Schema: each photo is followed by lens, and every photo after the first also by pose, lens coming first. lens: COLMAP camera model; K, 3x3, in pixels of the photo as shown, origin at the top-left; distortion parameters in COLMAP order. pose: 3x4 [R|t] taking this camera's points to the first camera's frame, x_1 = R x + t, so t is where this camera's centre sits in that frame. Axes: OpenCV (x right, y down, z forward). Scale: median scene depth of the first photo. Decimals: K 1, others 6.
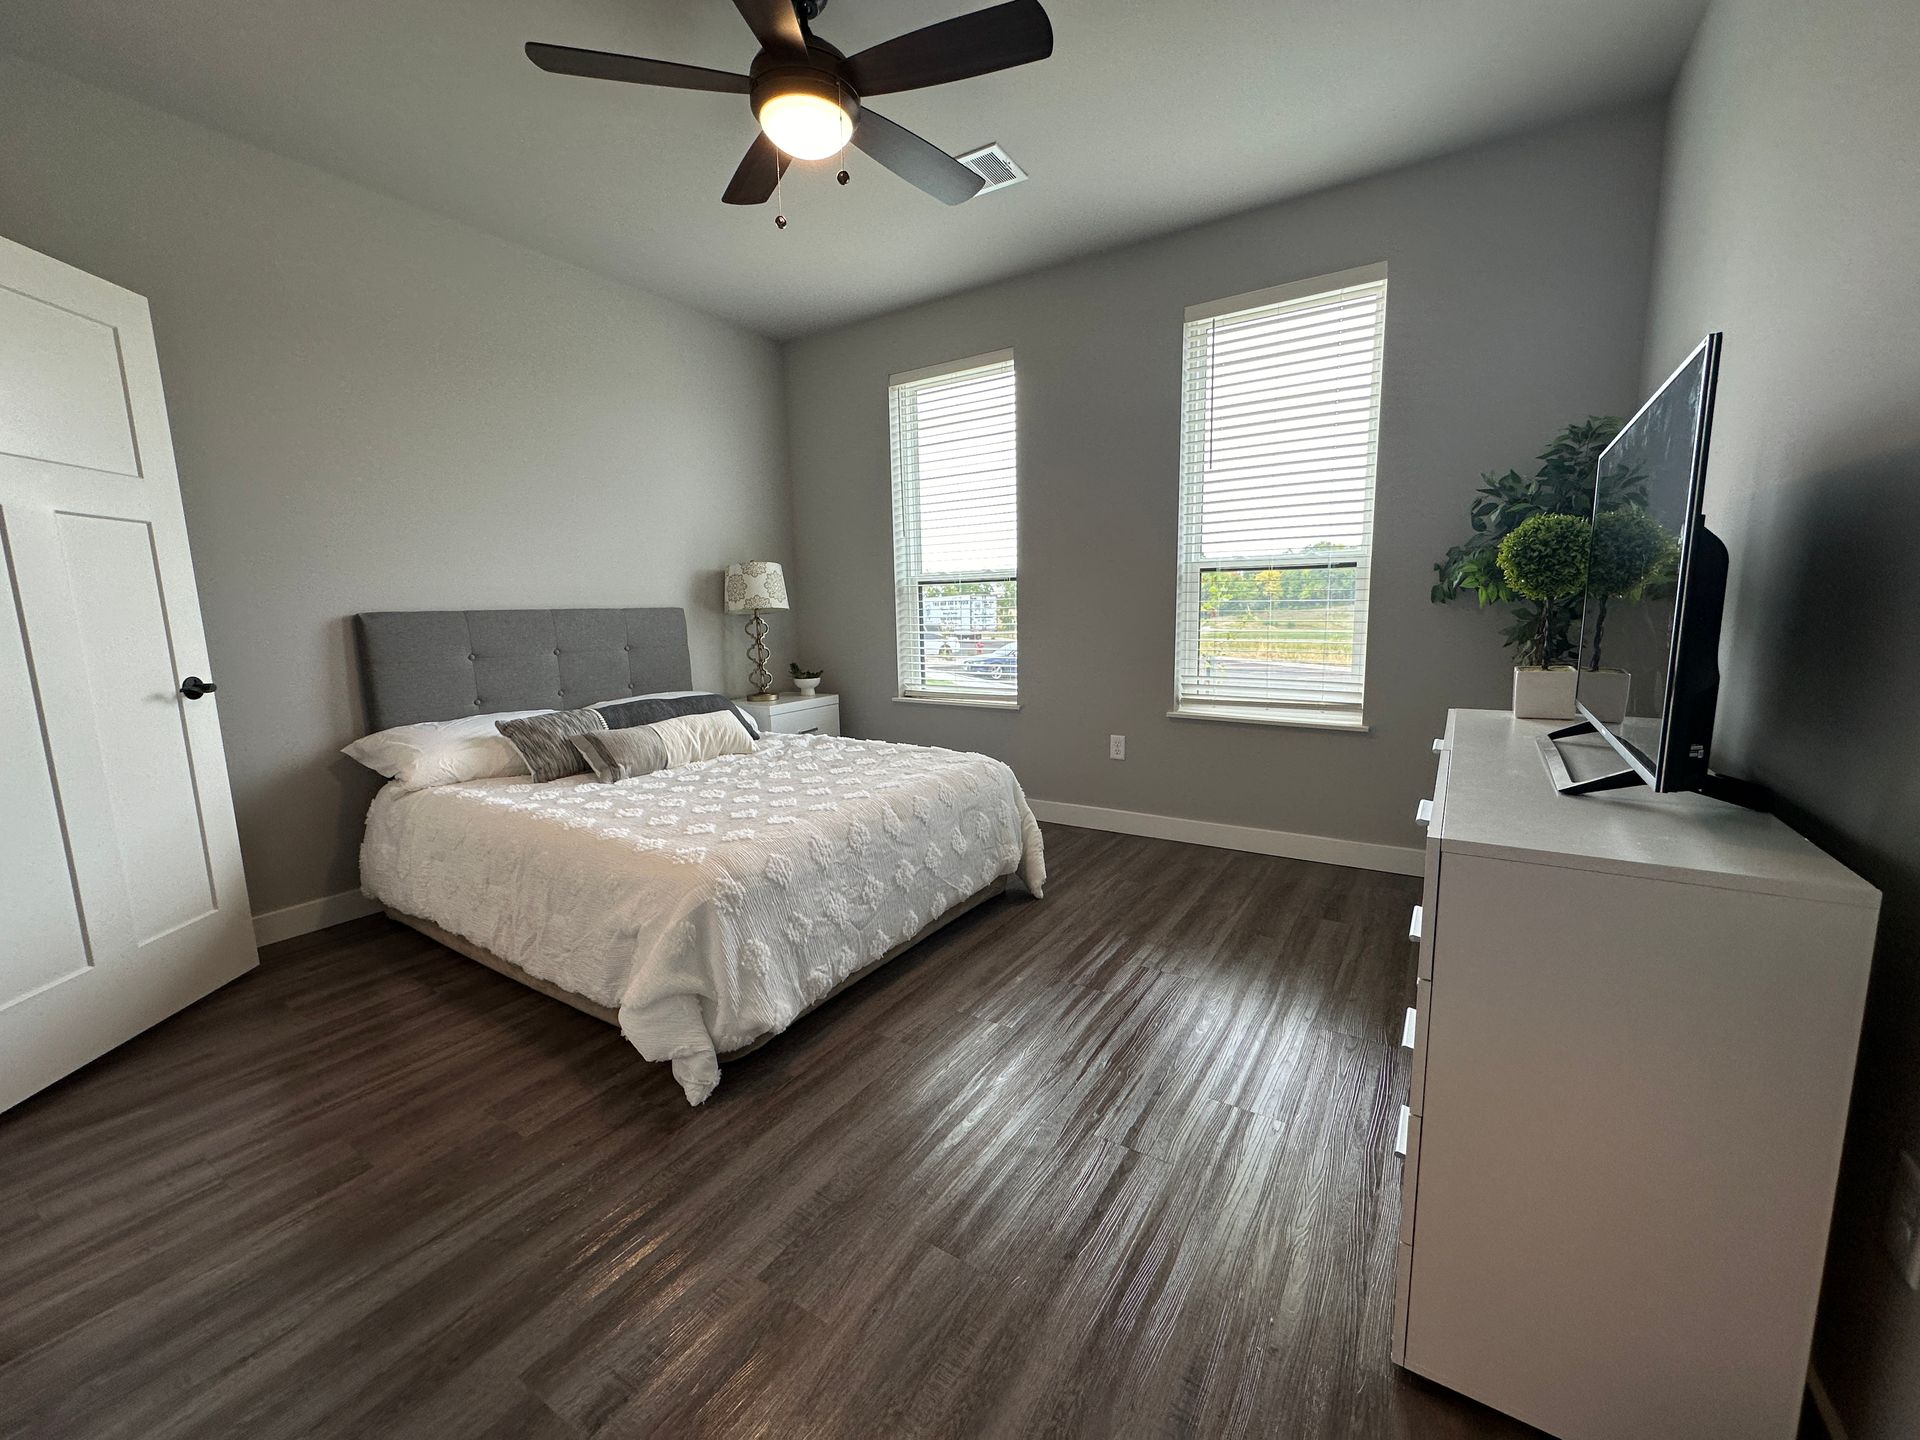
lens RADIAL K [[766.8, 0, 960.2], [0, 766.8, 716.7], [0, 0, 1]] dist [-0.002416, 0.000799]
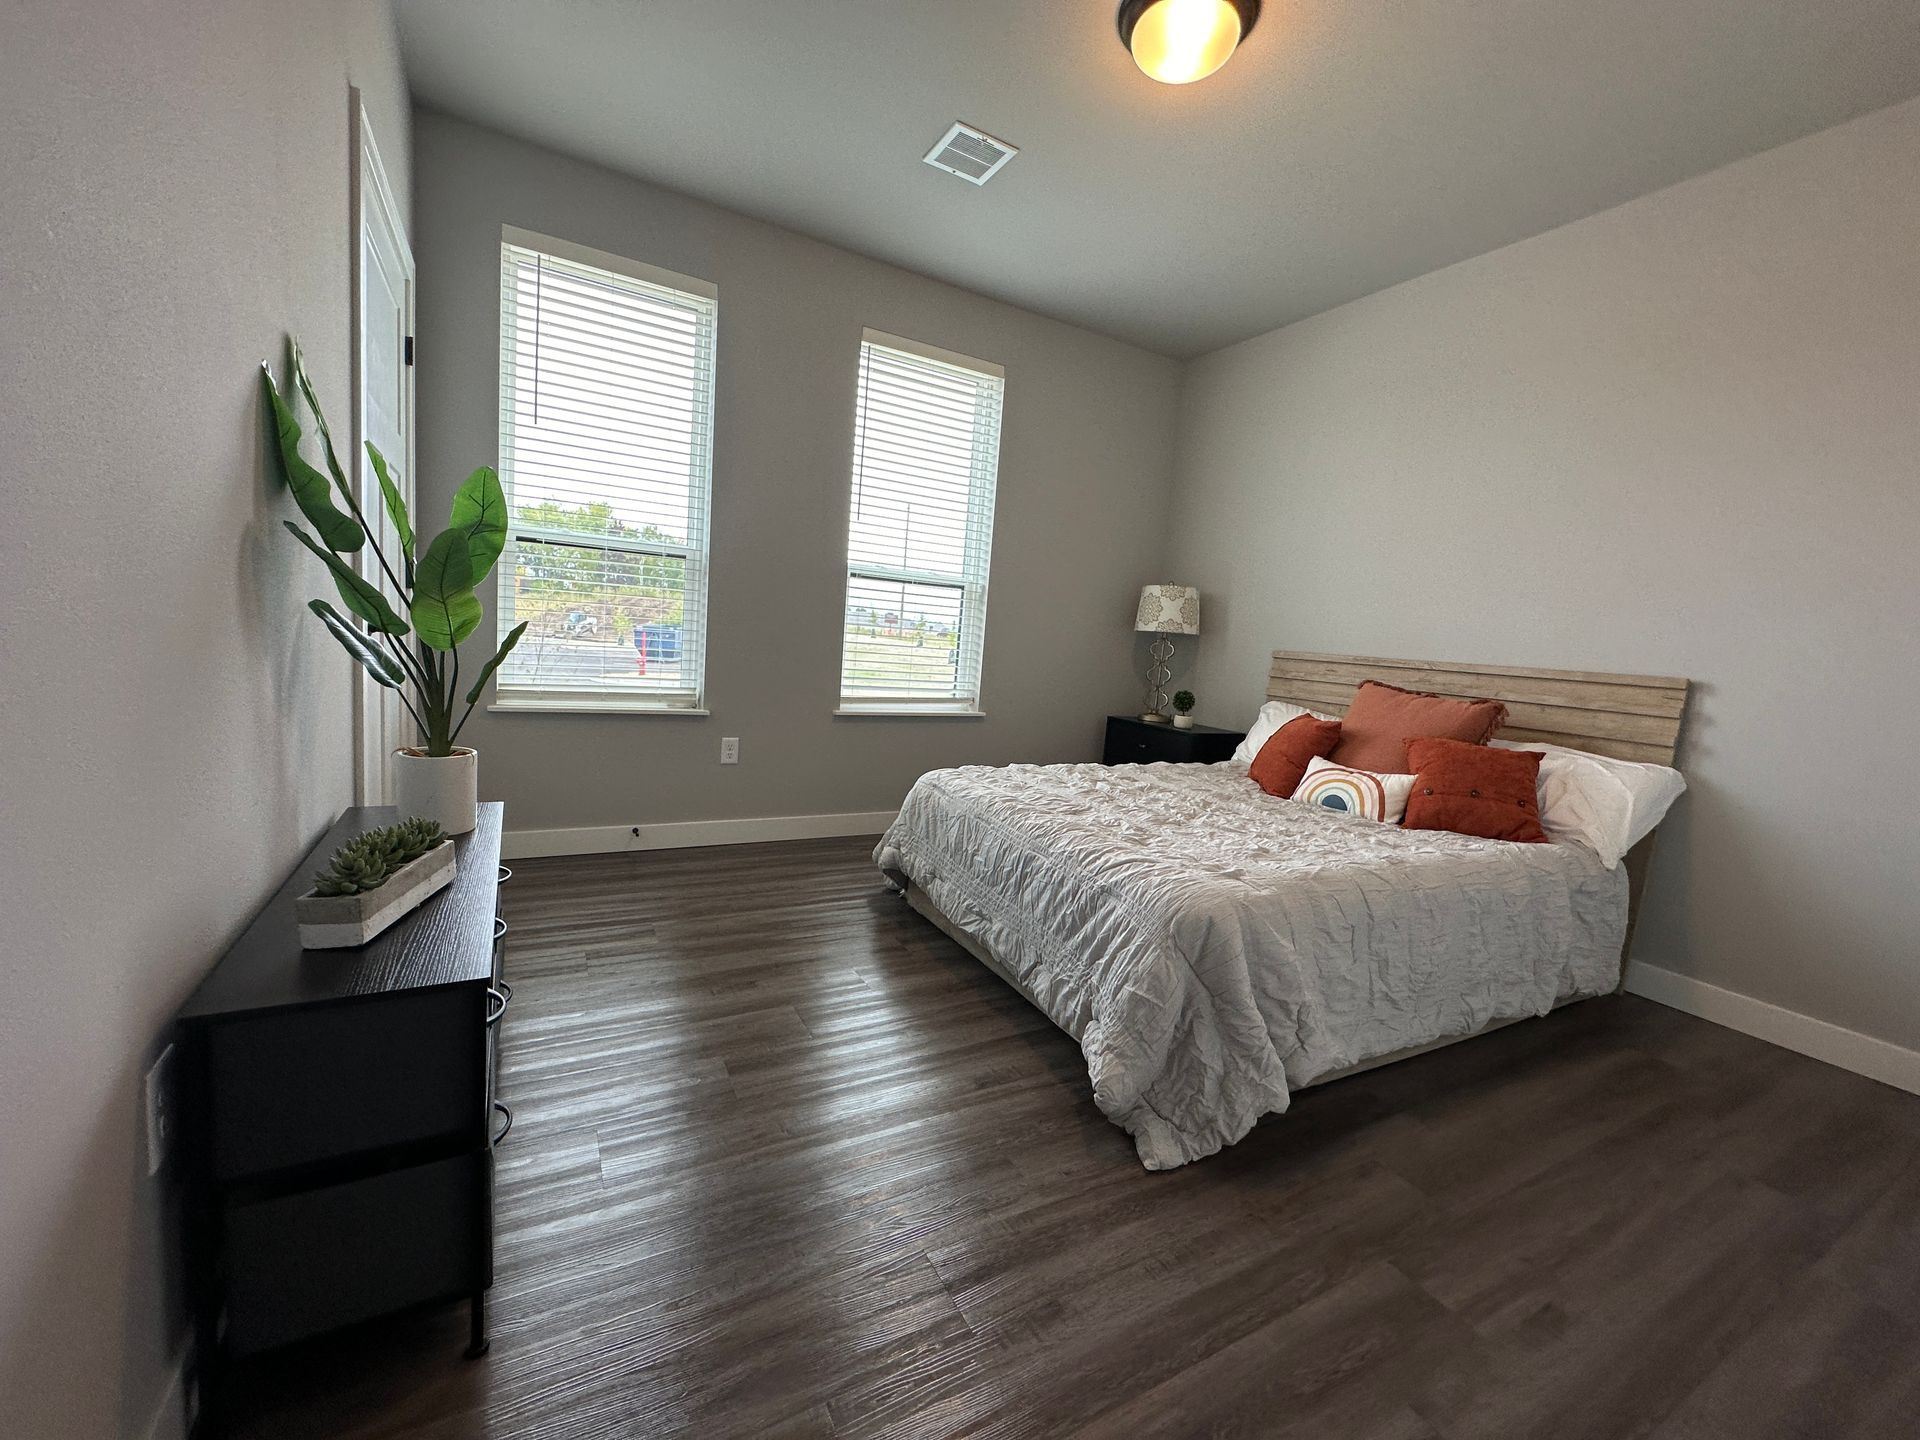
lens RADIAL K [[766.8, 0, 960.2], [0, 766.8, 716.7], [0, 0, 1]] dist [-0.002416, 0.000799]
pose [[0.344557, -0.061583, 0.936743, -0.640926], [0.024288, 0.998097, 0.056683, -0.052835], [-0.938451, 0.003221, 0.345397, 0.488610]]
